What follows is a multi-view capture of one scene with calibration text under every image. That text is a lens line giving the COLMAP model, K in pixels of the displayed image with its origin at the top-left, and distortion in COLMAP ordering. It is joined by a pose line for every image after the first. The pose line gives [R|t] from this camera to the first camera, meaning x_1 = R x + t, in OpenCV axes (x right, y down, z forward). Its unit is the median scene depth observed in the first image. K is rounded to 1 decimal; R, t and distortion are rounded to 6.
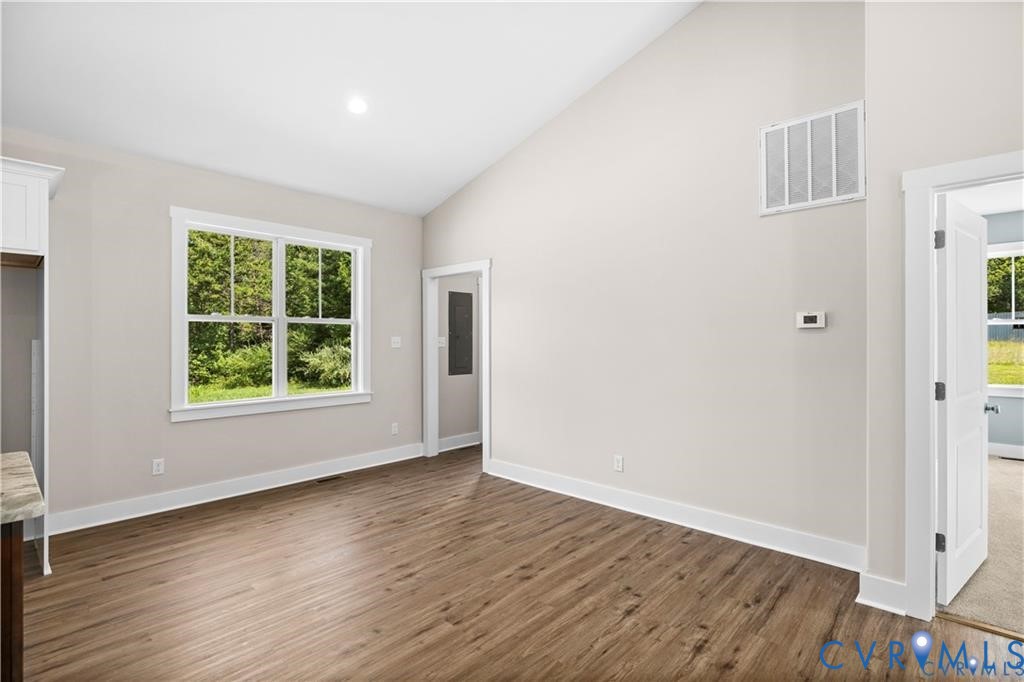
lens RADIAL K [[485.5, 0, 510.6], [0, 485.5, 339.5], [0, 0, 1]] dist [-0.001340, 0.000432]
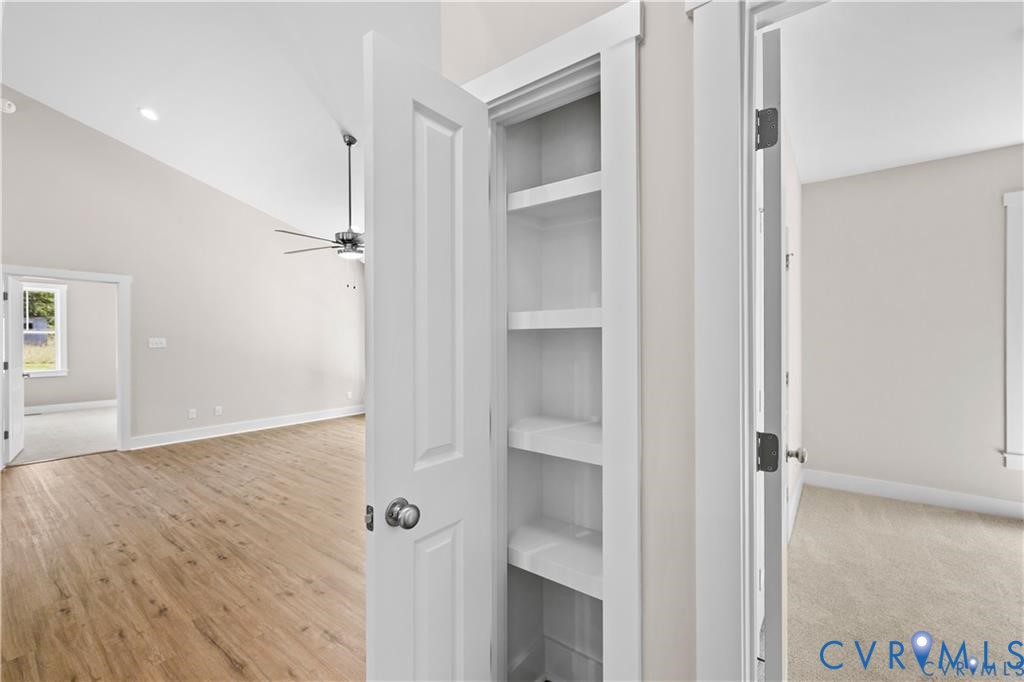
lens RADIAL K [[429.0, 0, 510.7], [0, 429.0, 339.1], [0, 0, 1]] dist [0.001519, -0.000214]
pose [[-0.097314, 0.004948, 0.995241, -0.751289], [0.001738, 0.999987, -0.004802, 0.001418], [-0.995252, 0.001262, -0.097322, -0.638349]]
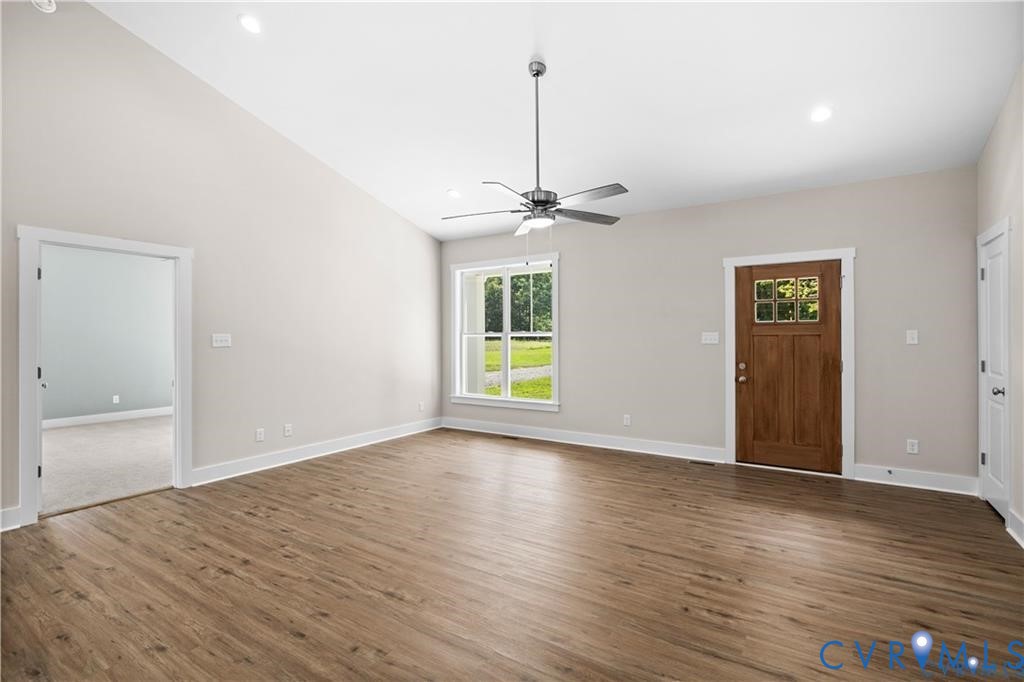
lens RADIAL K [[483.9, 0, 510.5], [0, 483.9, 333.2], [0, 0, 1]] dist [-0.003949, 0.000325]
pose [[-0.171459, 0.009662, 0.985144, -0.518978], [0.003094, 0.999952, -0.009269, 0.001473], [-0.985186, 0.001459, -0.171480, -0.122515]]
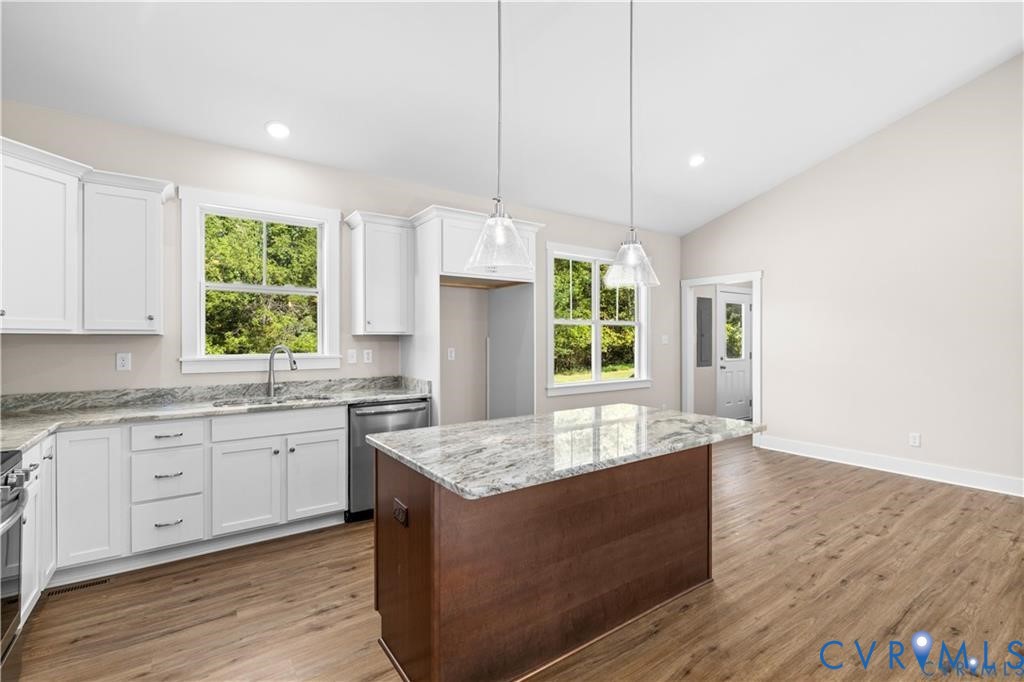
lens RADIAL K [[460.8, 0, 511.3], [0, 460.8, 340.0], [0, 0, 1]] dist [-0.002909, -0.000077]
pose [[0.978887, -0.000507, -0.204402, -0.511701], [0.001443, 0.999989, 0.004430, 0.001592], [0.204398, -0.004632, 0.978877, -0.310690]]
